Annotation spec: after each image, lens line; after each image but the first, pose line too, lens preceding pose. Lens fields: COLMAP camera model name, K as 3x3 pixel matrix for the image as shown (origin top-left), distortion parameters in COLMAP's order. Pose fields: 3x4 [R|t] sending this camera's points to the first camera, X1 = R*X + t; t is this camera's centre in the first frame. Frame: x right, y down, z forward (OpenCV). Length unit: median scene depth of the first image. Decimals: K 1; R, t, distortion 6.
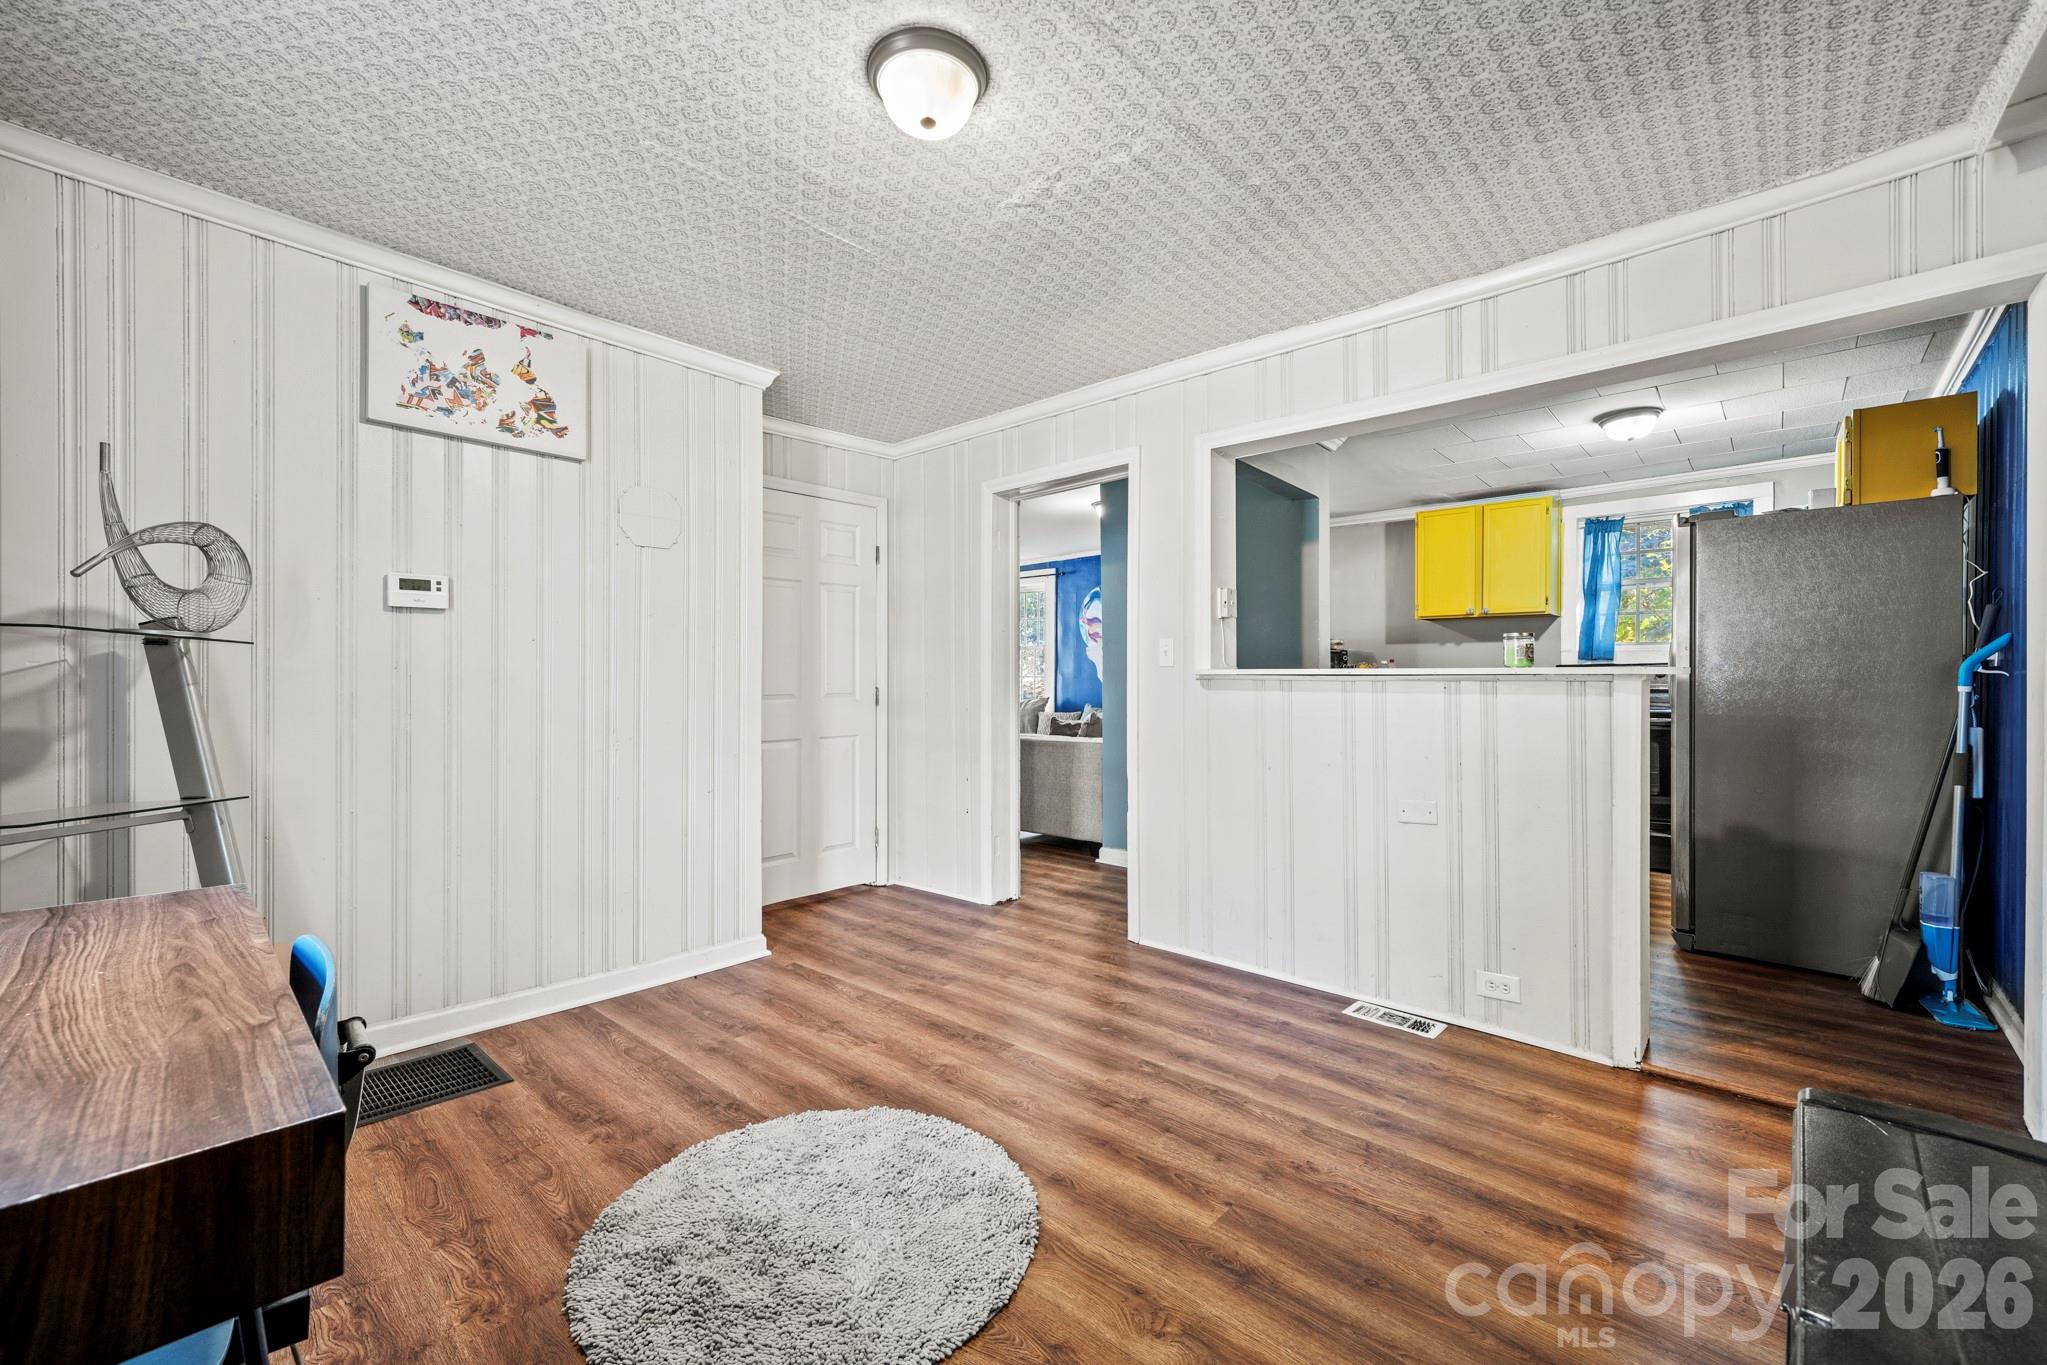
lens RADIAL K [[846.1, 0, 1003.9], [0, 846.1, 682.1], [0, 0, 1]] dist [-0.005401, 0.002463]
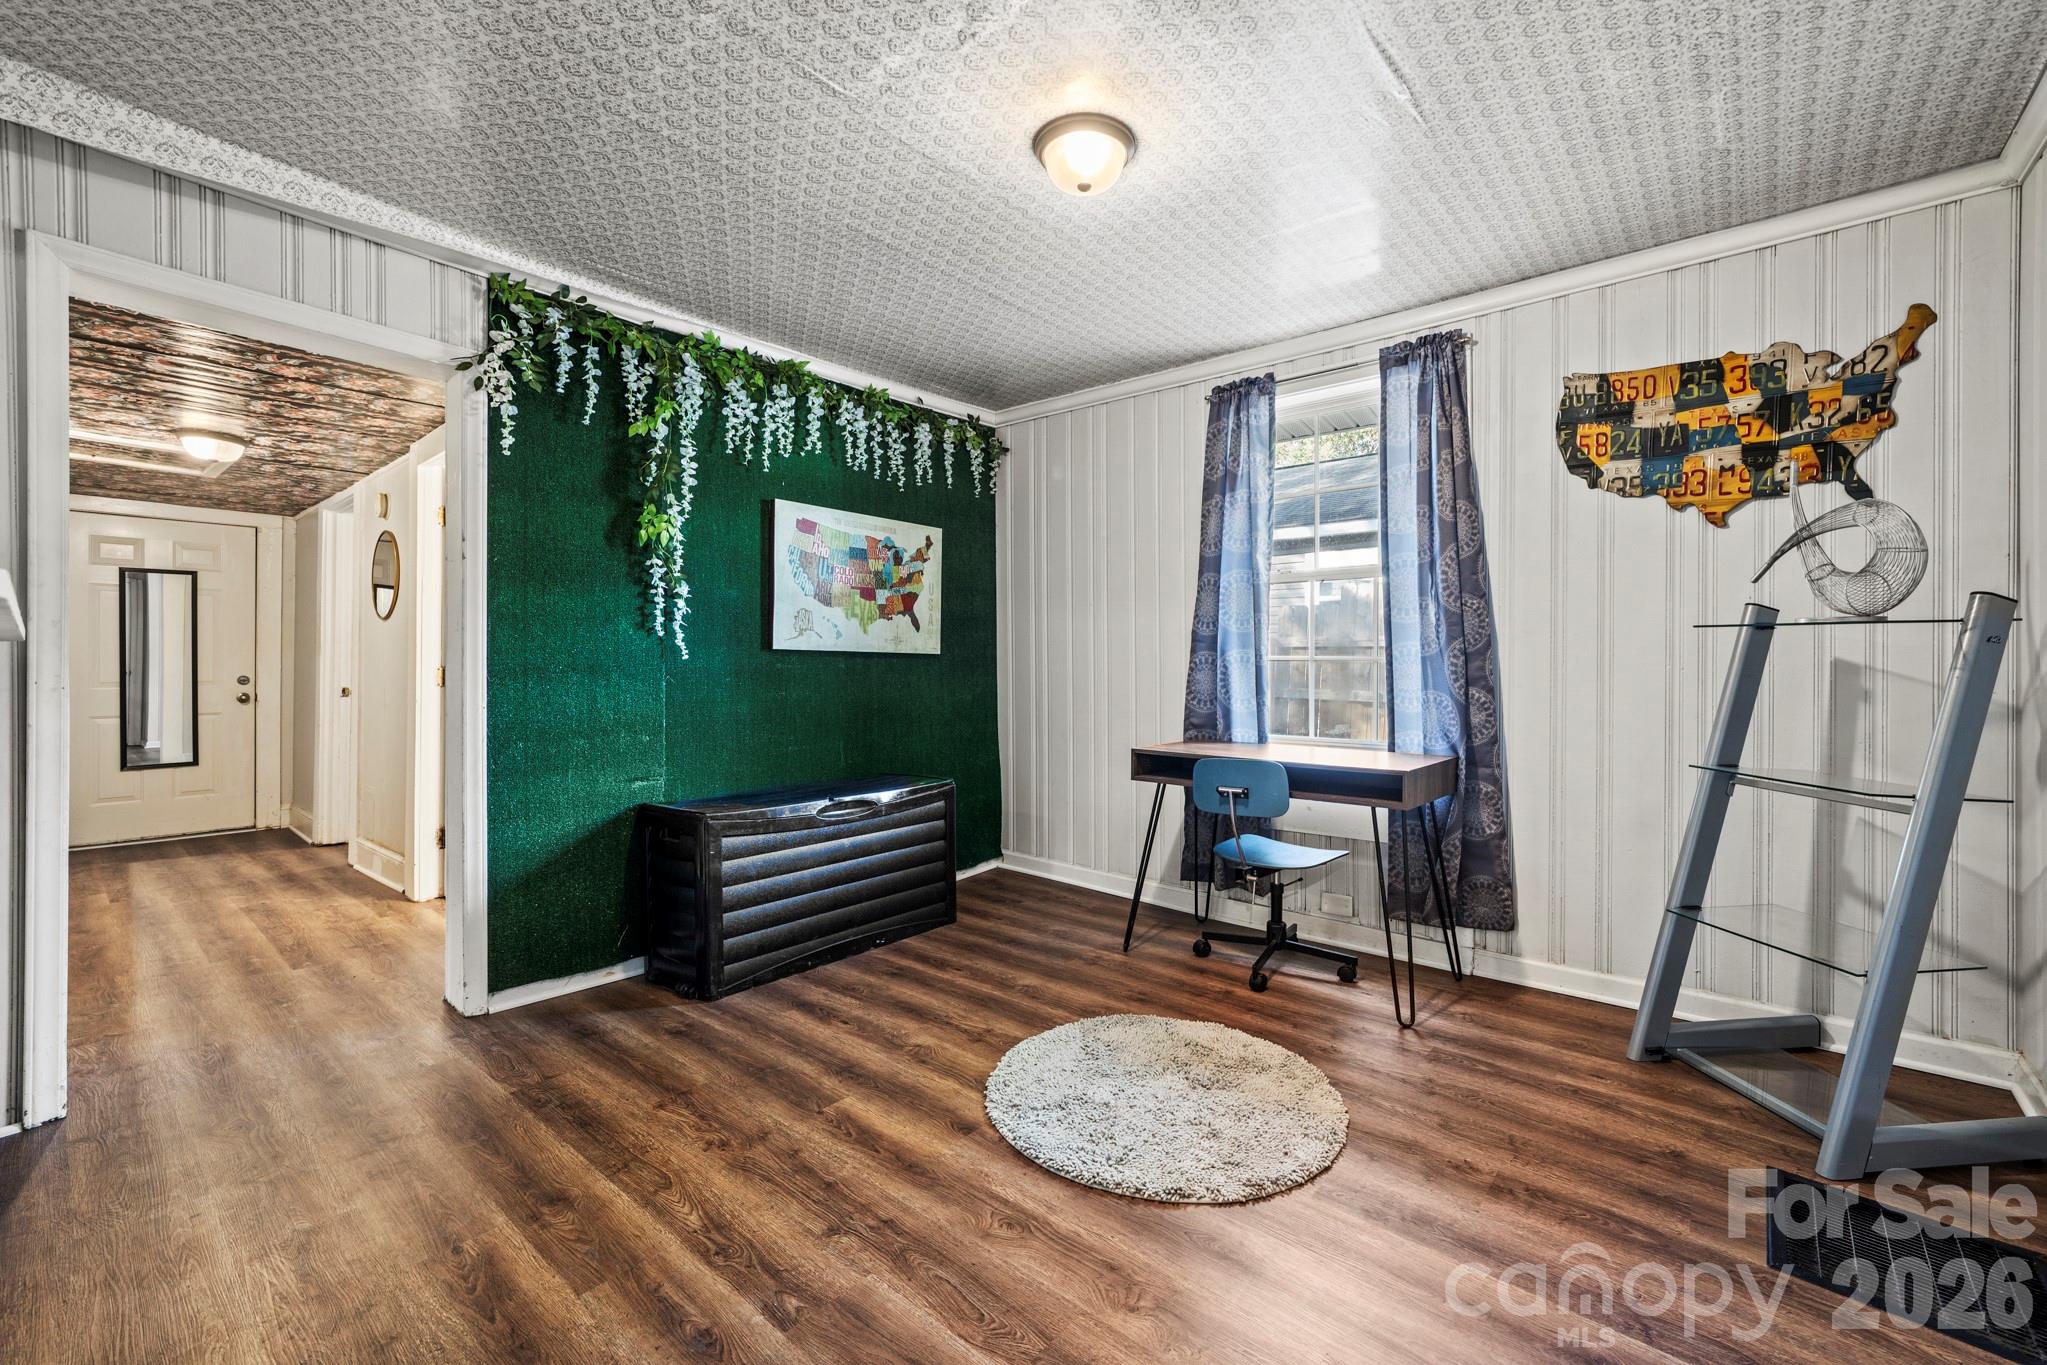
lens RADIAL K [[846.1, 0, 1030.4], [0, 846.1, 669.1], [0, 0, 1]] dist [-0.005401, 0.002463]
pose [[-0.997909, -0.005846, -0.064375, 0.037915], [-0.005990, 0.999980, 0.002044, 0.005019], [0.064361, 0.002425, -0.997924, 1.448762]]
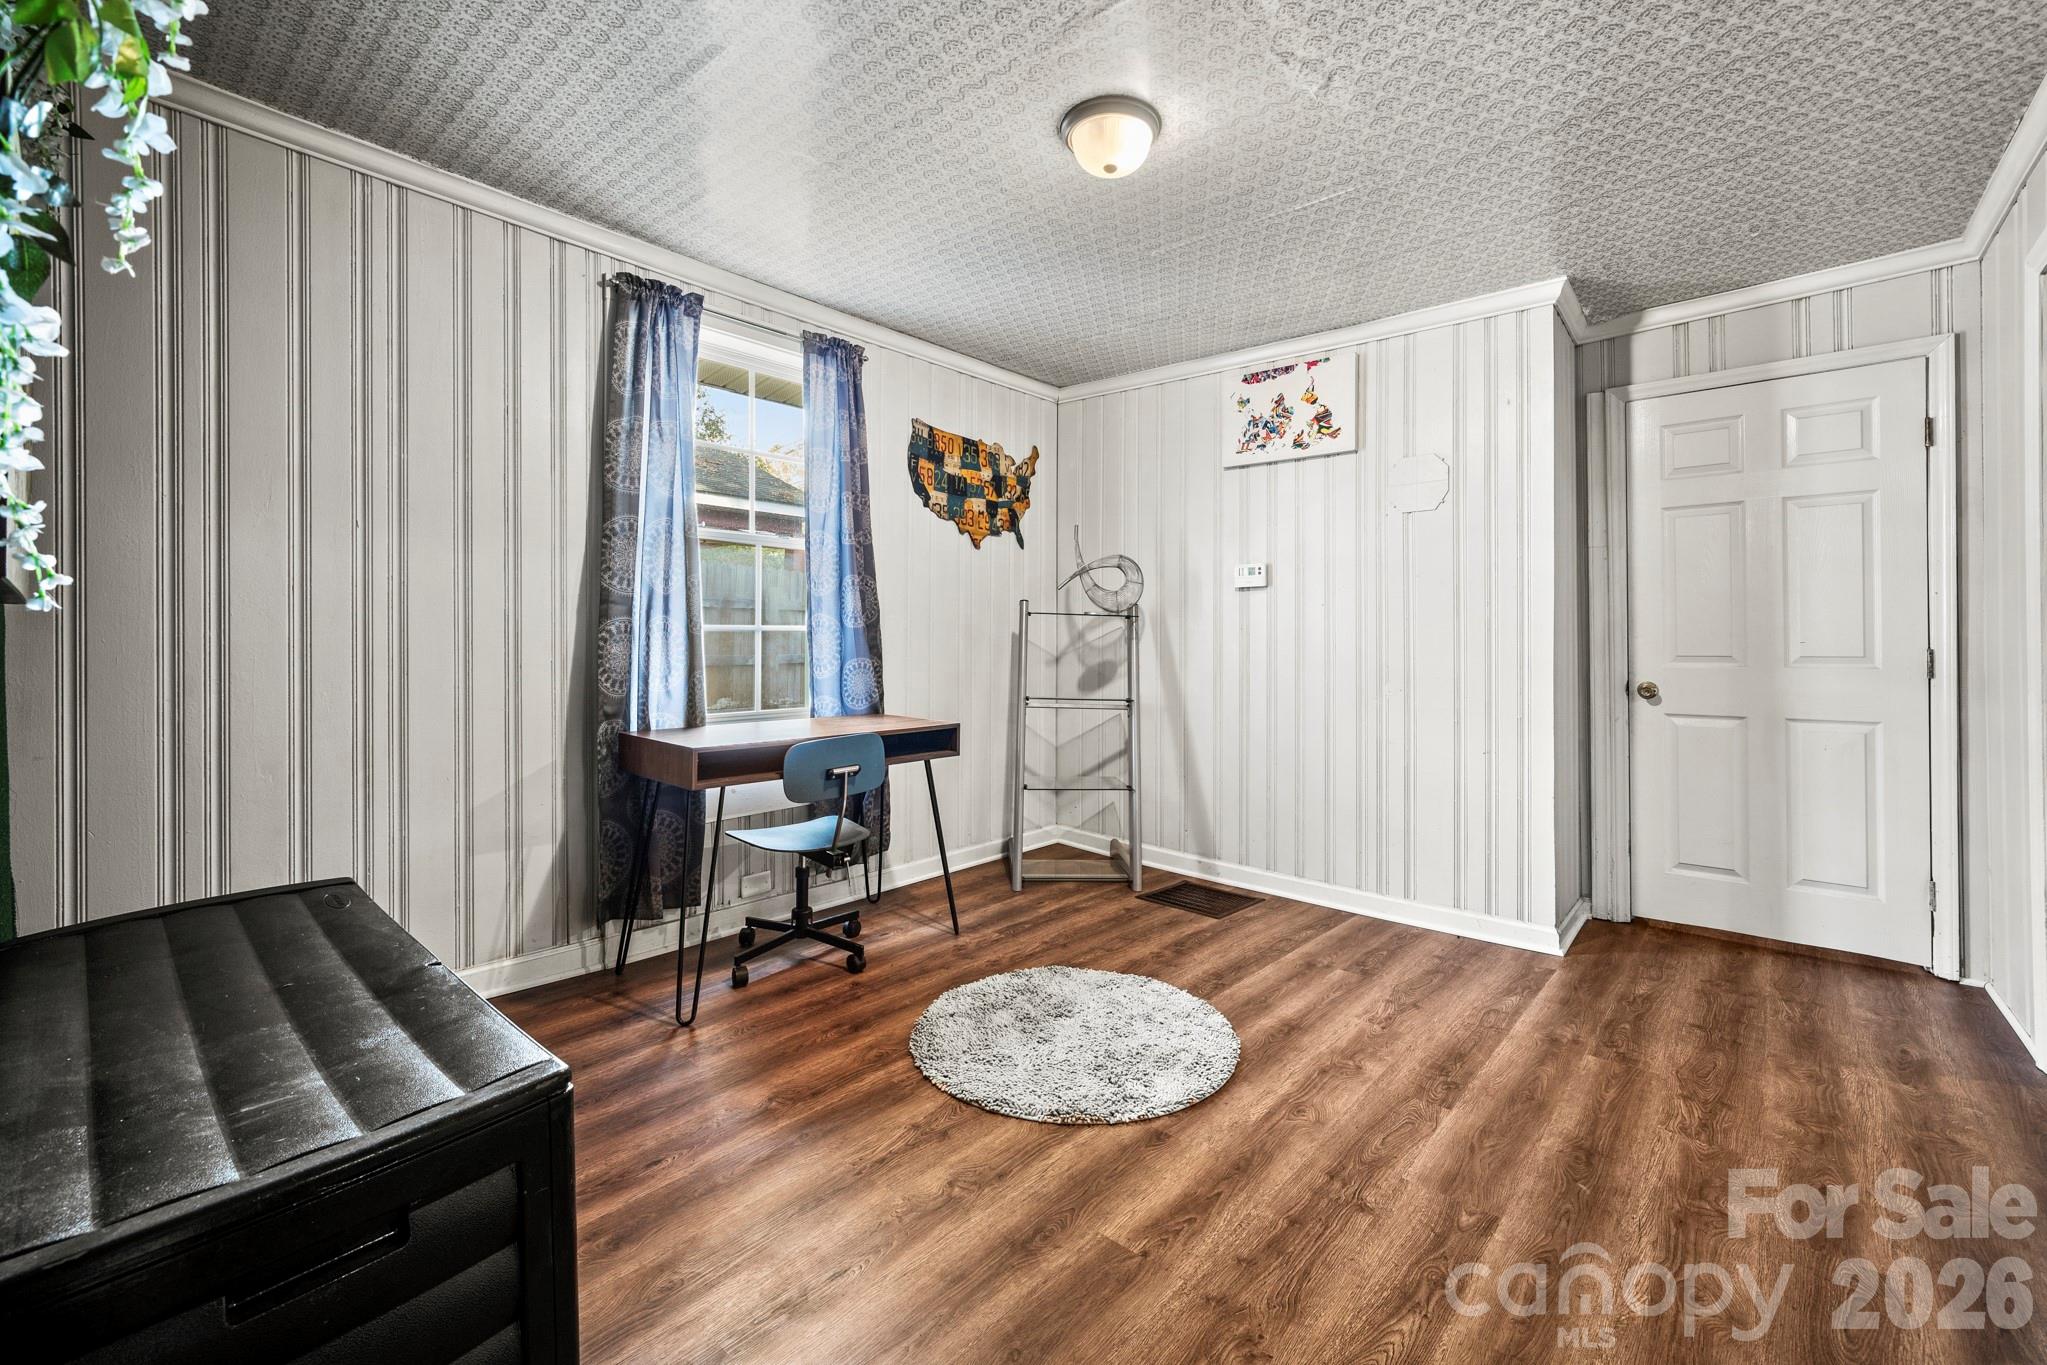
lens RADIAL K [[846.1, 0, 1047.4], [0, 846.1, 642.4], [0, 0, 1]] dist [-0.005401, 0.002463]
pose [[0.047181, 0.003512, -0.998880, 0.734899], [-0.004695, 0.999984, 0.003294, 0.003375], [0.998875, 0.004534, 0.047197, 0.574495]]
